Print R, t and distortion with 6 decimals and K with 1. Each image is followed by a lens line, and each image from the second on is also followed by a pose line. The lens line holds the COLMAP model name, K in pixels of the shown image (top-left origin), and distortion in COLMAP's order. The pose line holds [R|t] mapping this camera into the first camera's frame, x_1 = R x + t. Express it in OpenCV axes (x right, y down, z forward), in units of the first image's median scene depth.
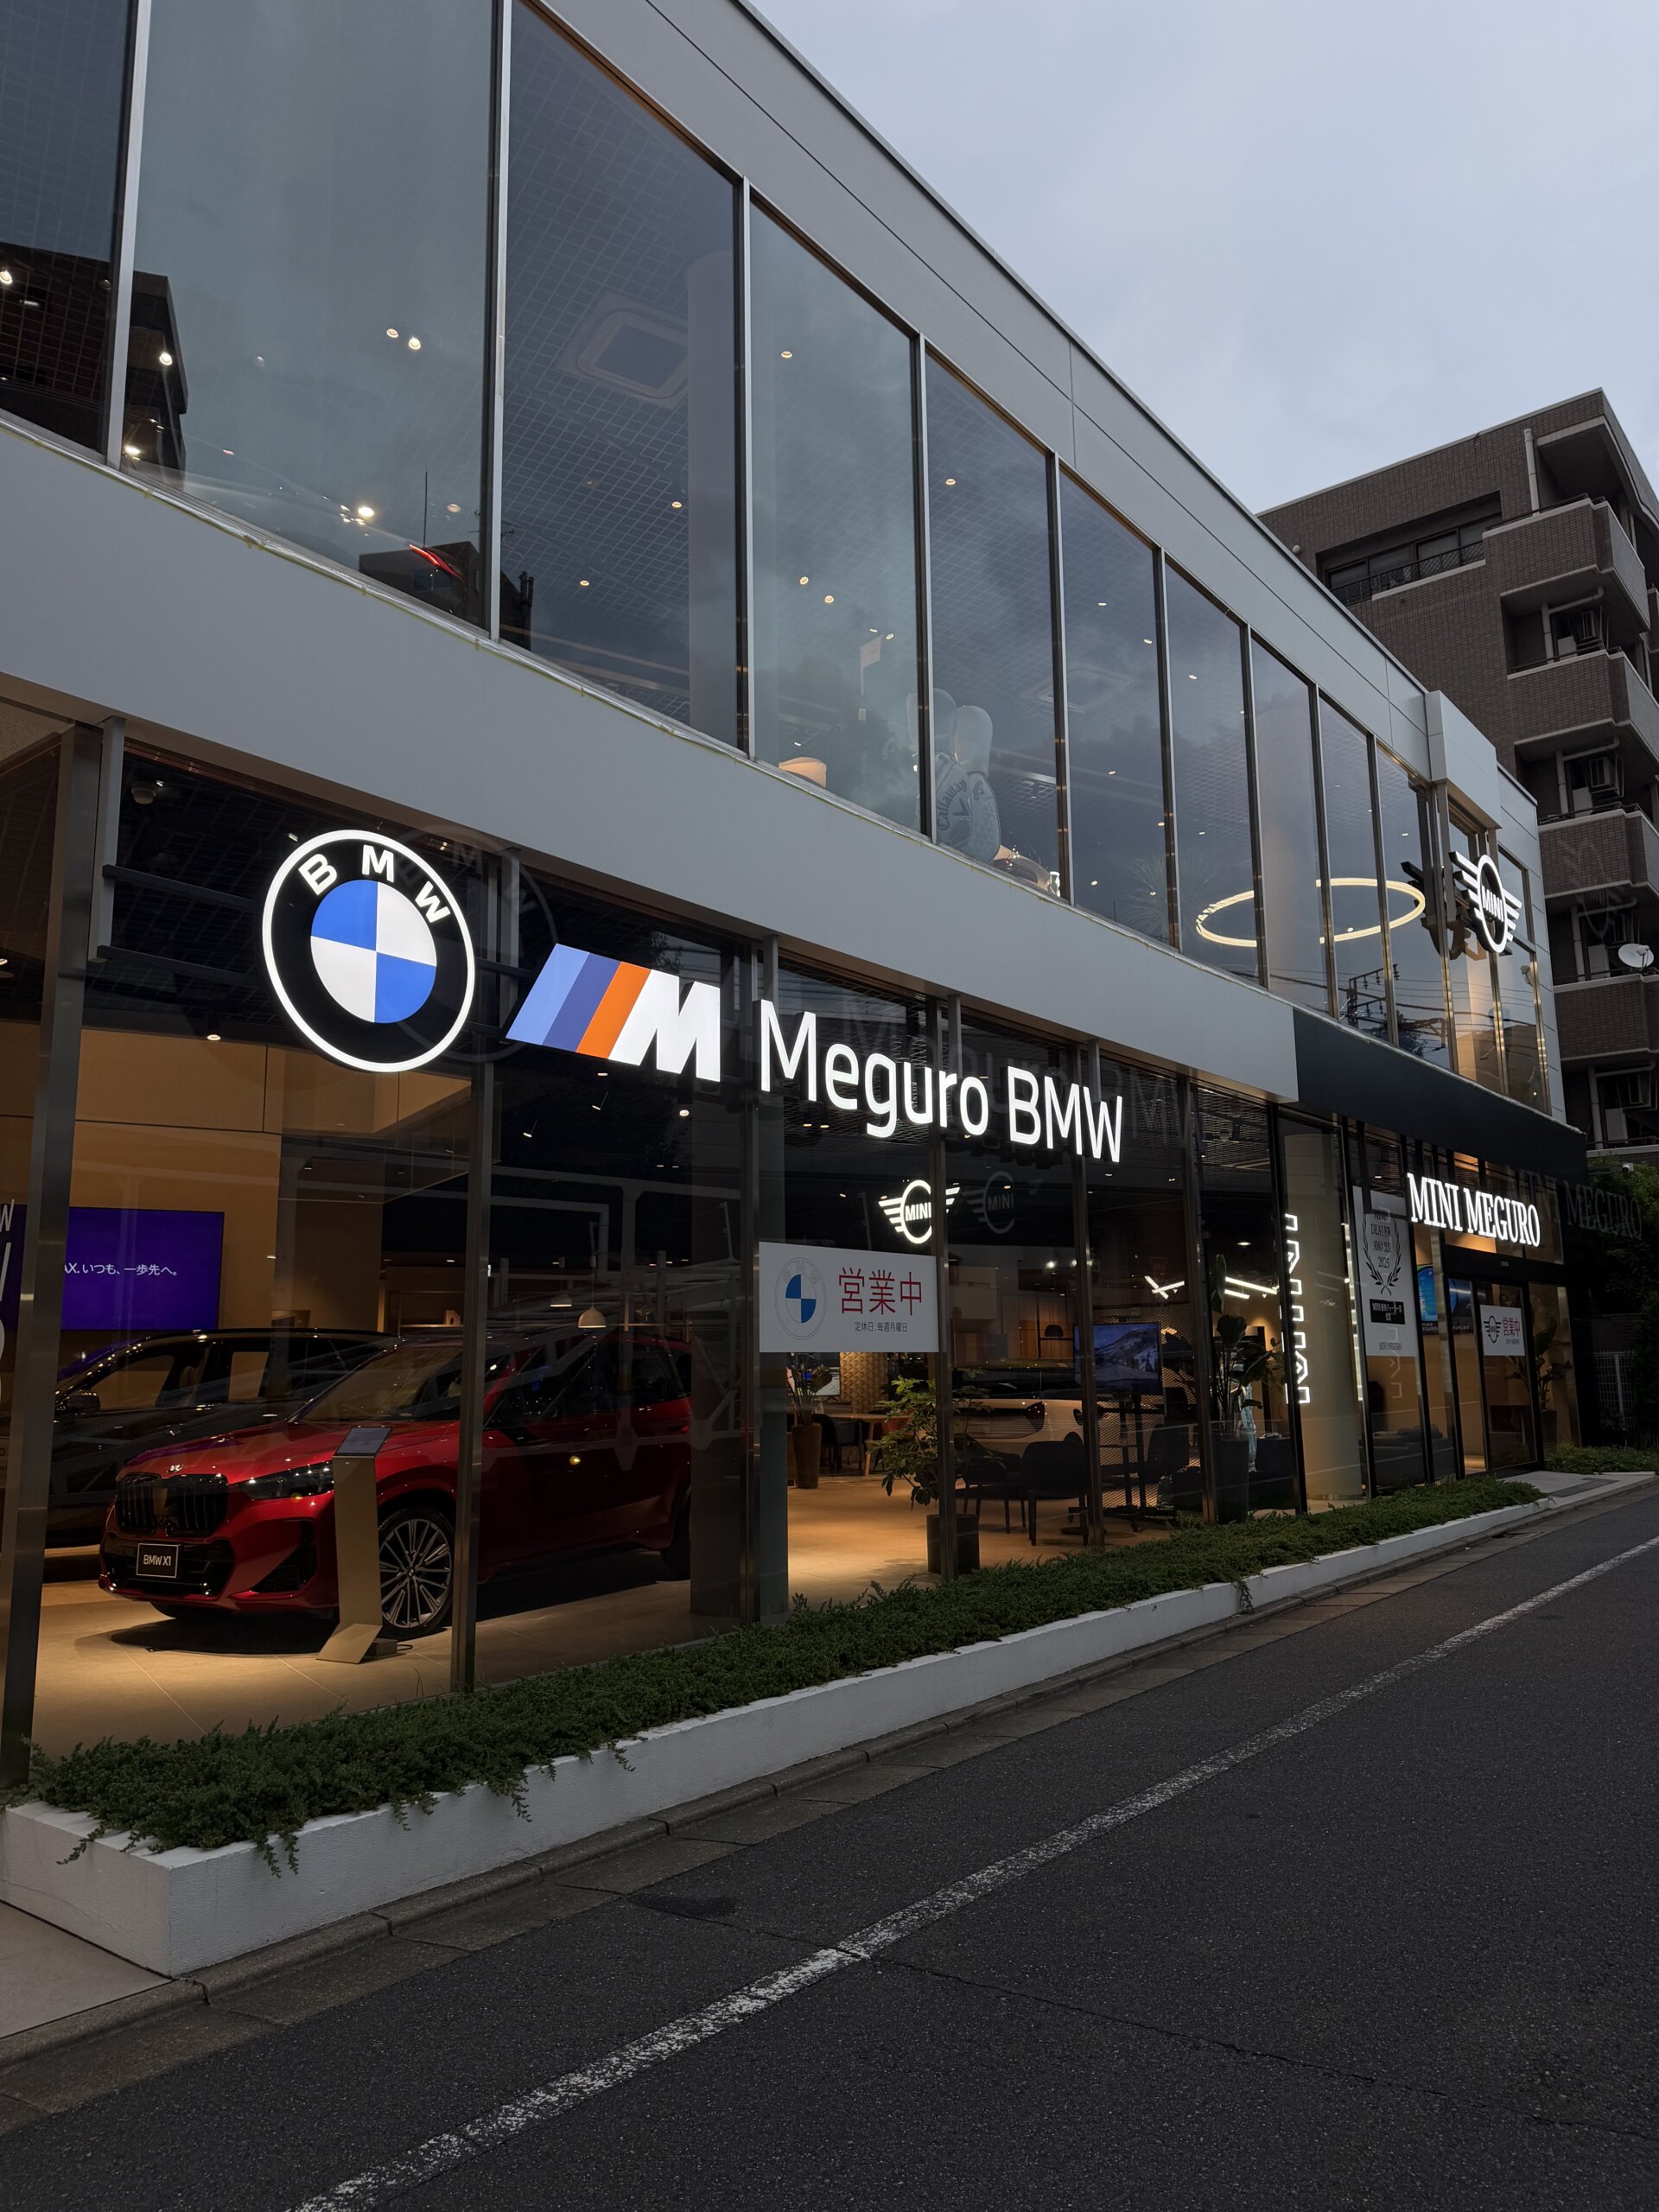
lens RADIAL K [[1582.9, 0, 829.5], [0, 1582.9, 1106.0], [0, 0, 1]] dist [0.068770, -0.092684]
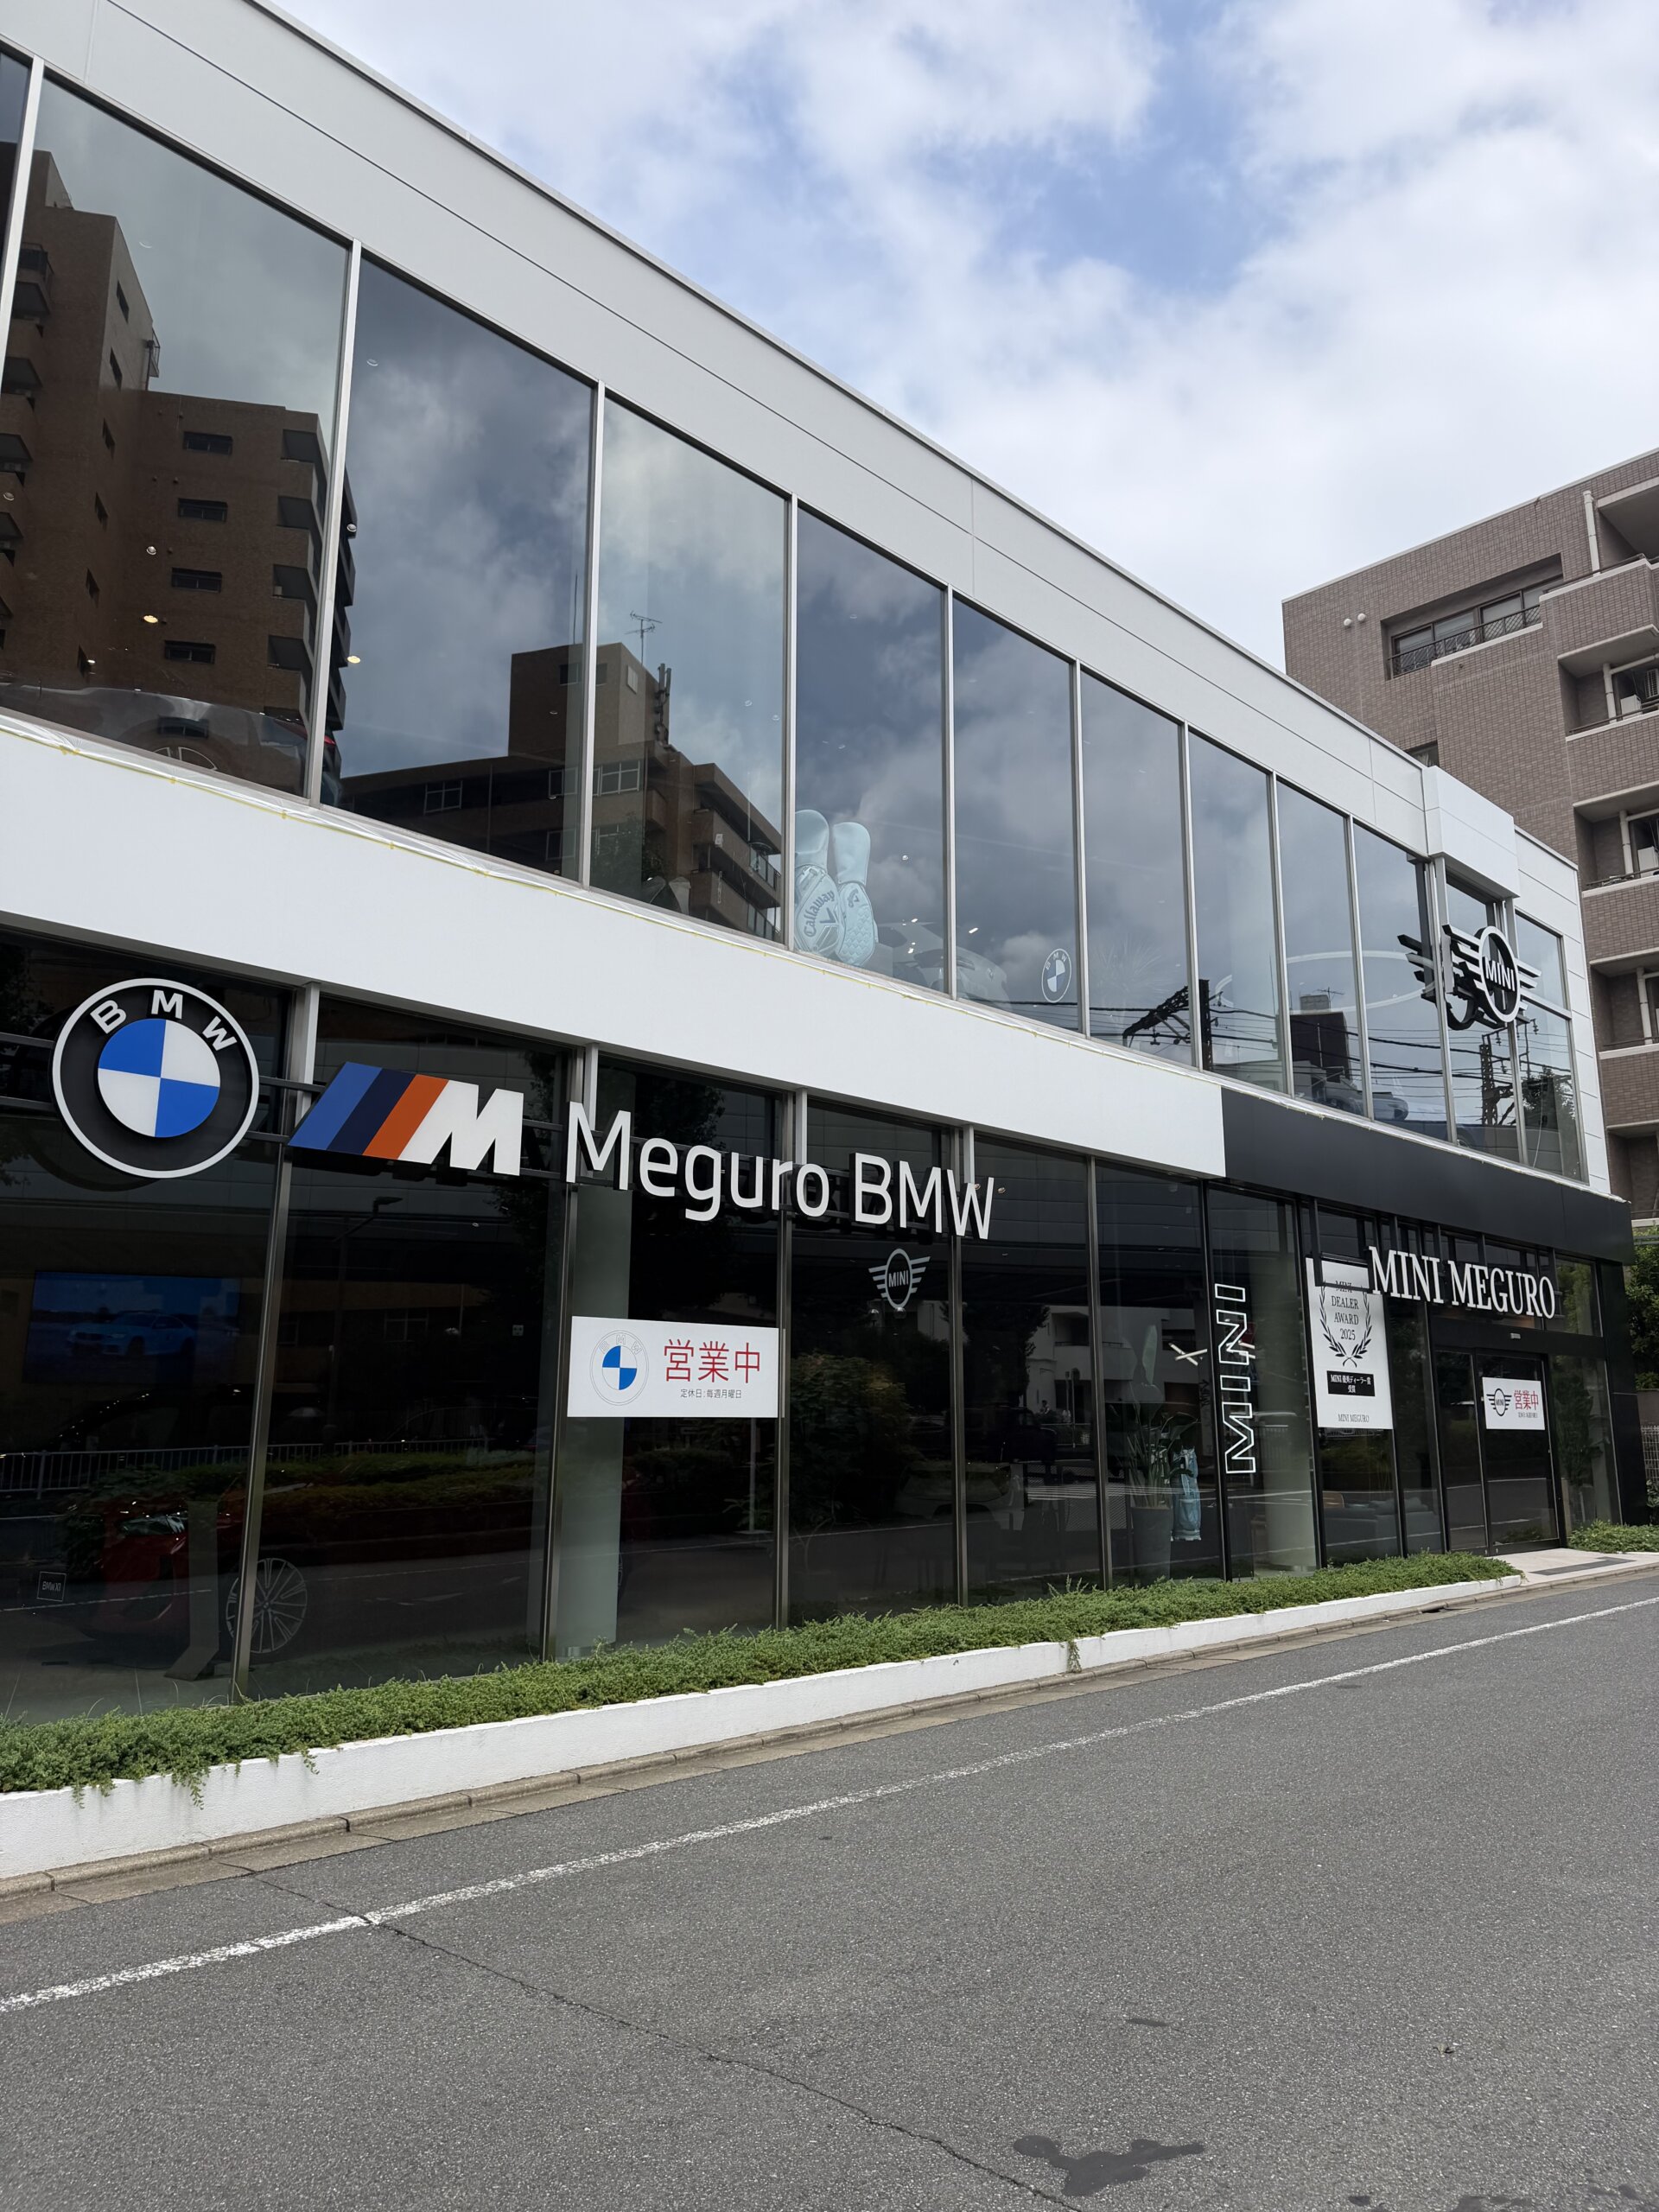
lens RADIAL K [[1583.4, 0, 811.5], [0, 1583.4, 1078.9], [0, 0, 1]] dist [0.059302, -0.071840]
pose [[0.991855, -0.008953, -0.127061, 0.239389], [0.002455, 0.998685, -0.051208, -0.021657], [0.127352, 0.050479, 0.990572, -0.091555]]
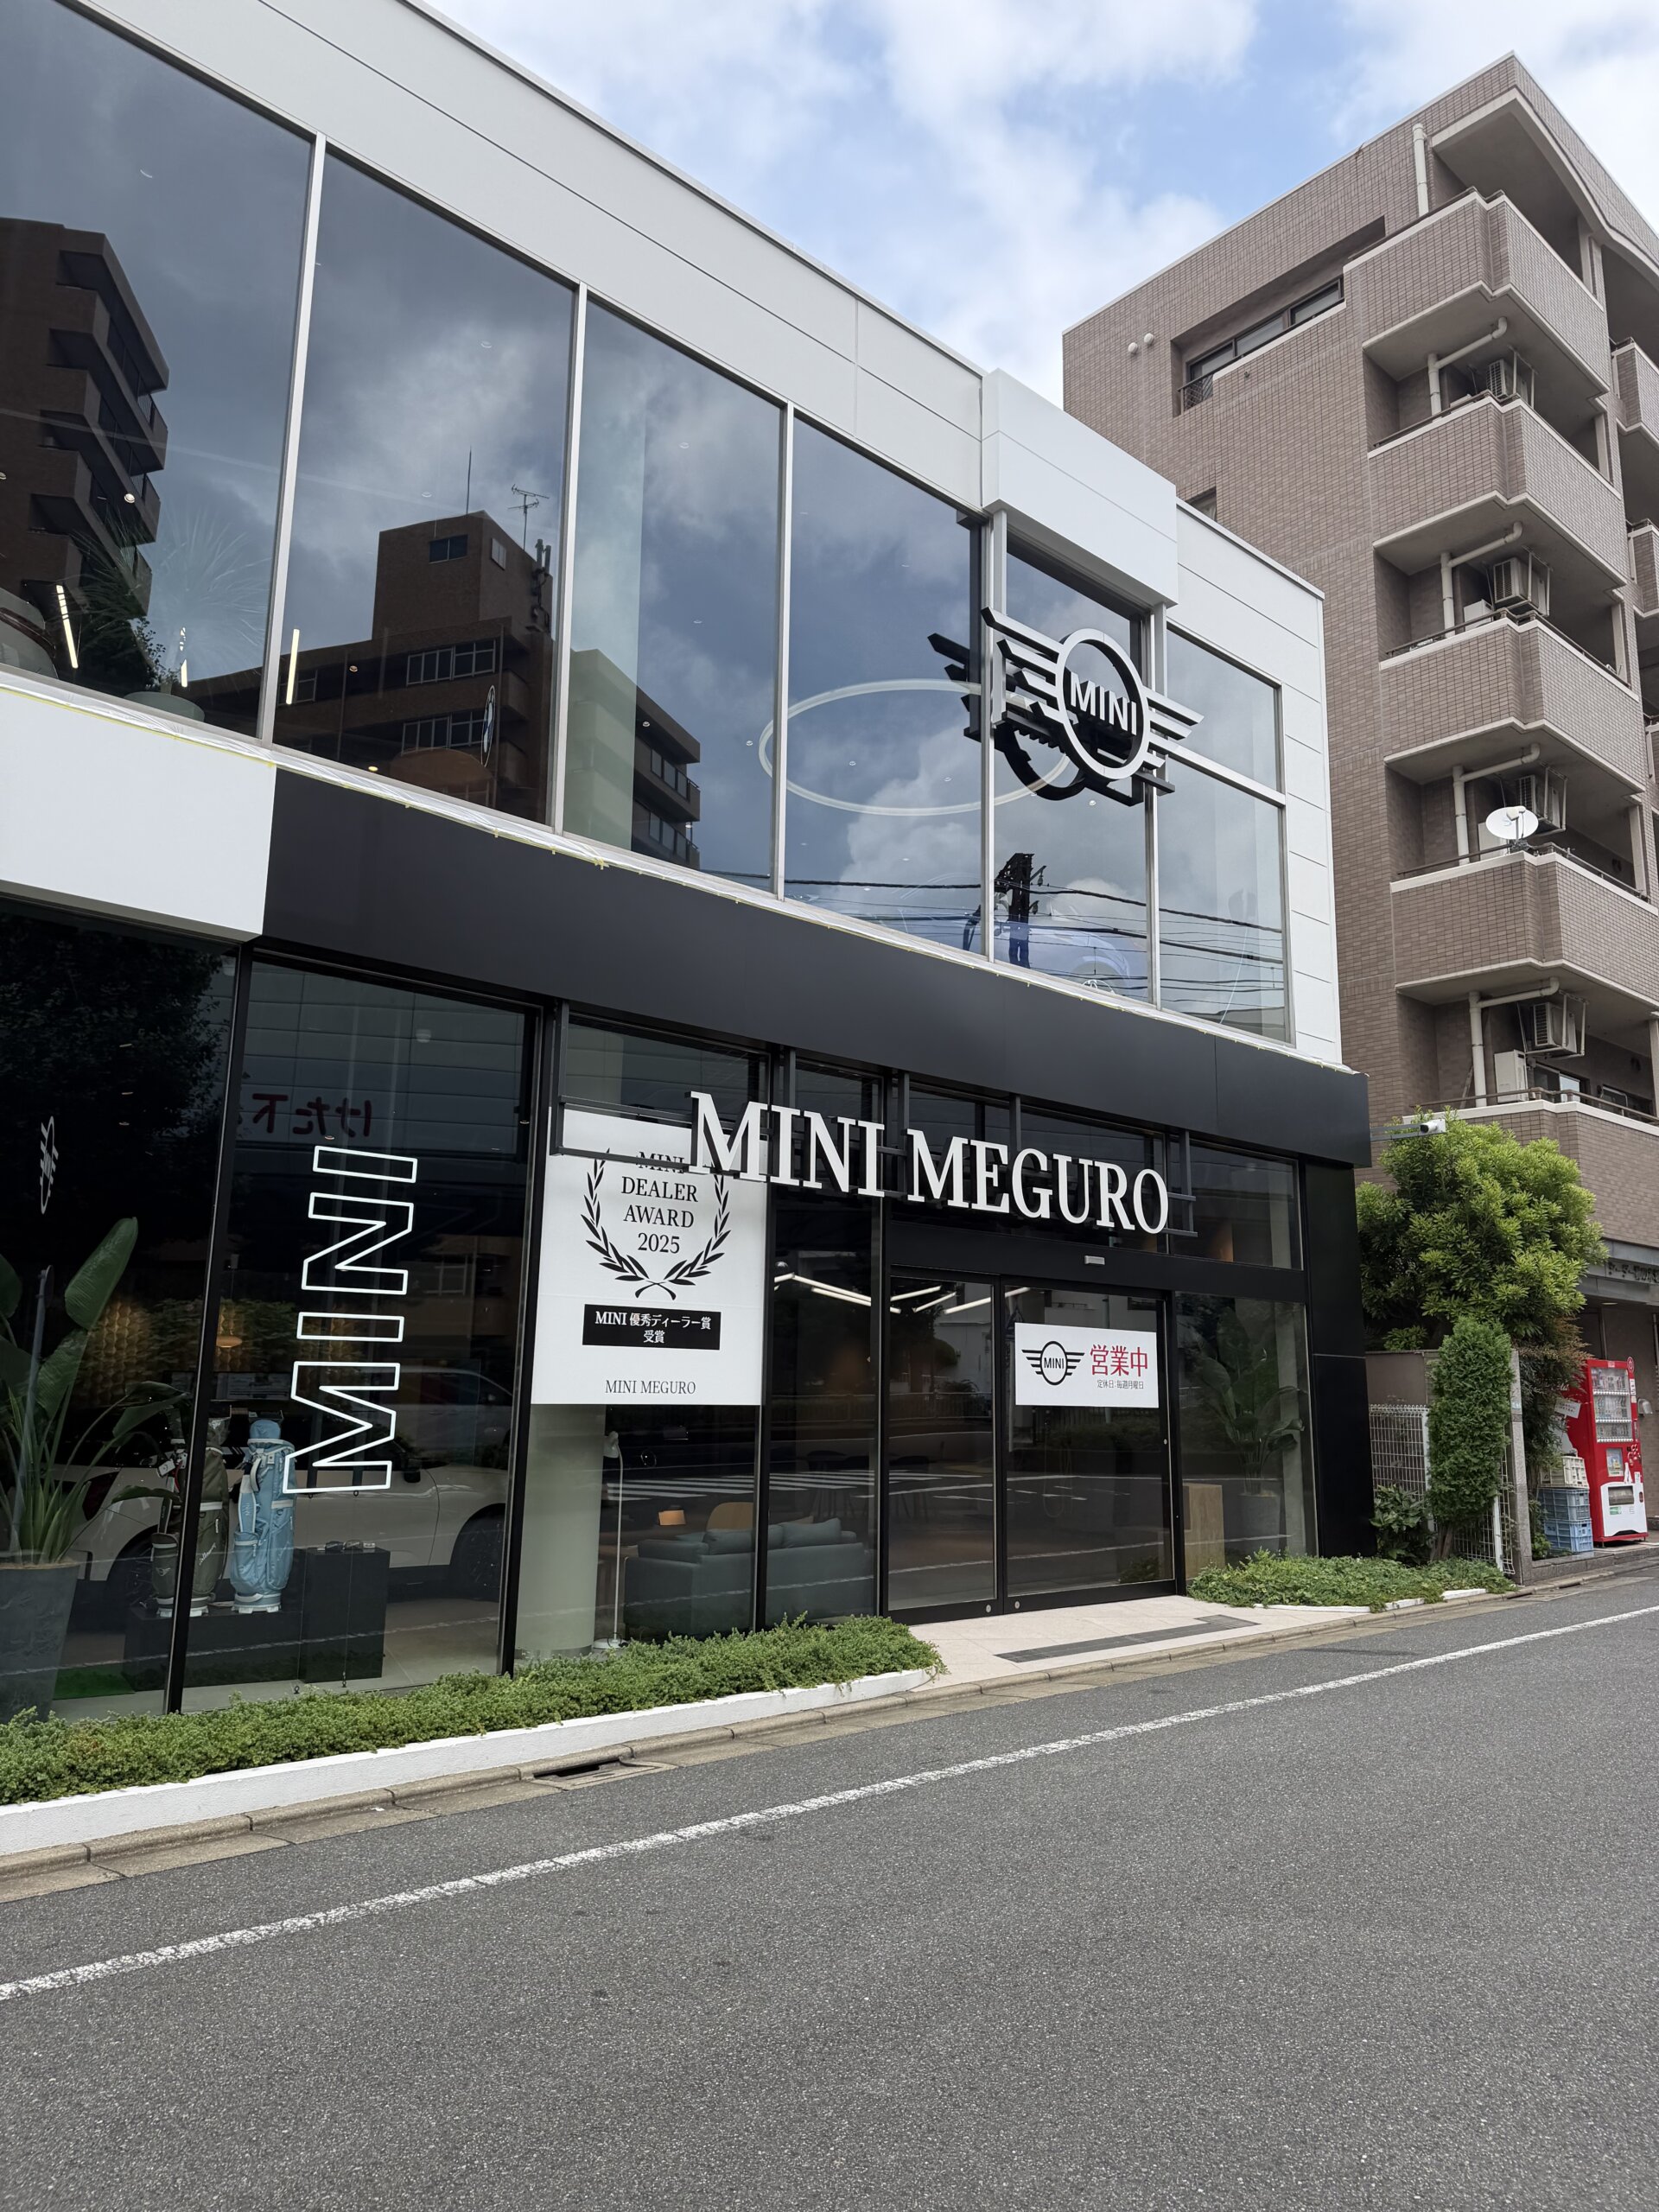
lens RADIAL K [[1621.0, 0, 873.9], [0, 1621.0, 1107.4], [0, 0, 1]] dist [0.075932, -0.098838]
pose [[0.989947, -0.010215, -0.141073, 0.872981], [0.007217, 0.999737, -0.021745, 0.105581], [0.141258, 0.020509, 0.989760, 0.716649]]
